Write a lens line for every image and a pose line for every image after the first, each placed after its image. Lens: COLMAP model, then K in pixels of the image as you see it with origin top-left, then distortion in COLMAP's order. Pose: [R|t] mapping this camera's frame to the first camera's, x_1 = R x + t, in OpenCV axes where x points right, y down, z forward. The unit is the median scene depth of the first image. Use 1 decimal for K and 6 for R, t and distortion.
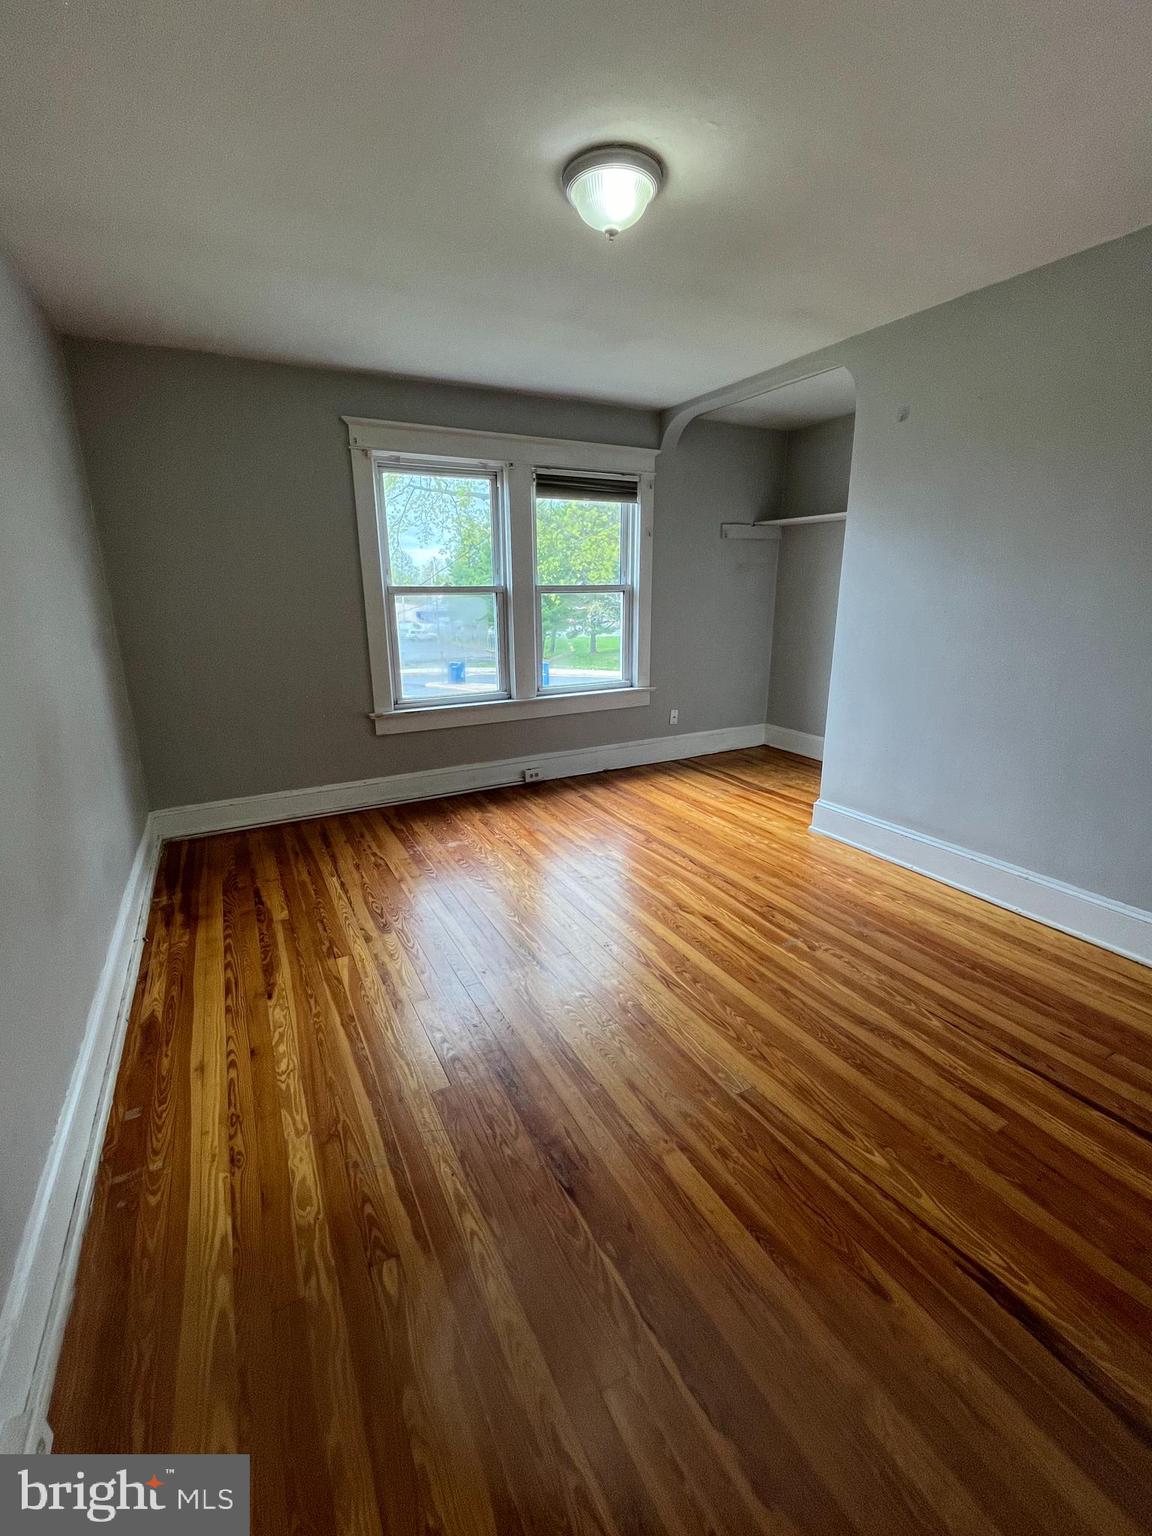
lens RADIAL K [[643.8, 0, 576.0], [0, 643.8, 768.0], [0, 0, 1]] dist [-0.009441, -0.000186]
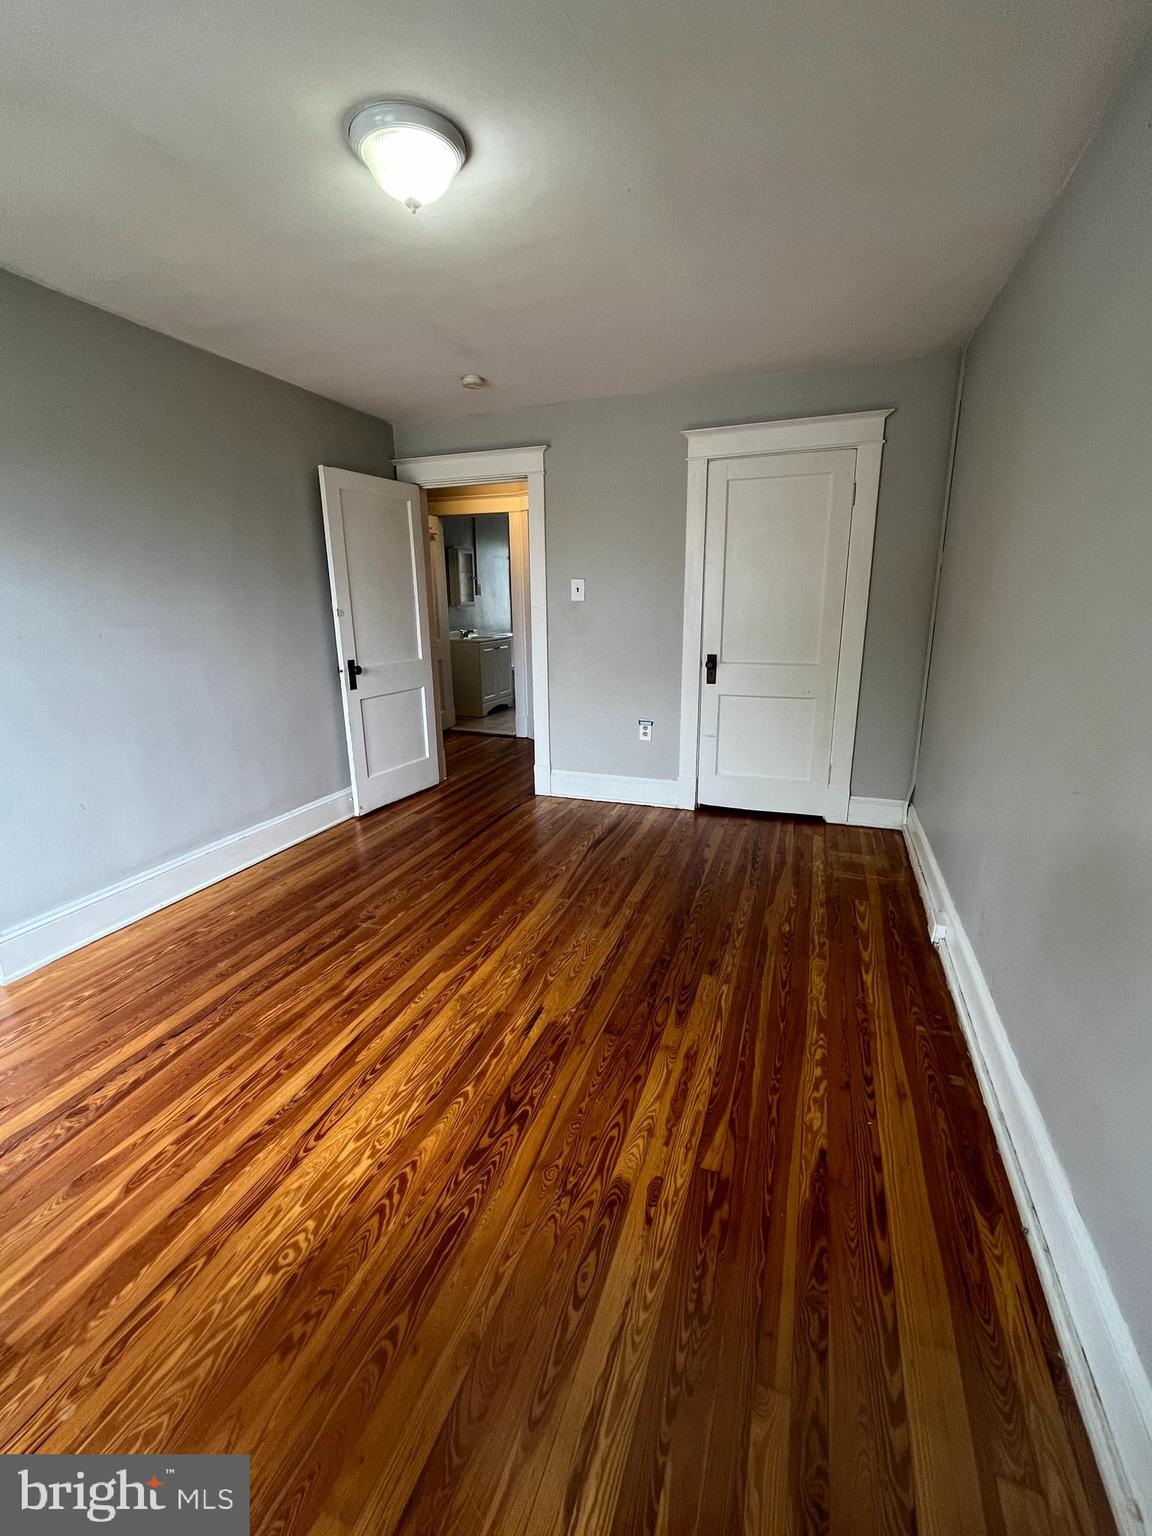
lens RADIAL K [[643.8, 0, 576.0], [0, 643.8, 768.0], [0, 0, 1]] dist [-0.009441, -0.000186]
pose [[-0.659797, -0.180468, 0.729451, -0.708589], [0.221690, 0.880779, 0.418428, -0.378725], [-0.717998, 0.437790, -0.541127, 1.336498]]
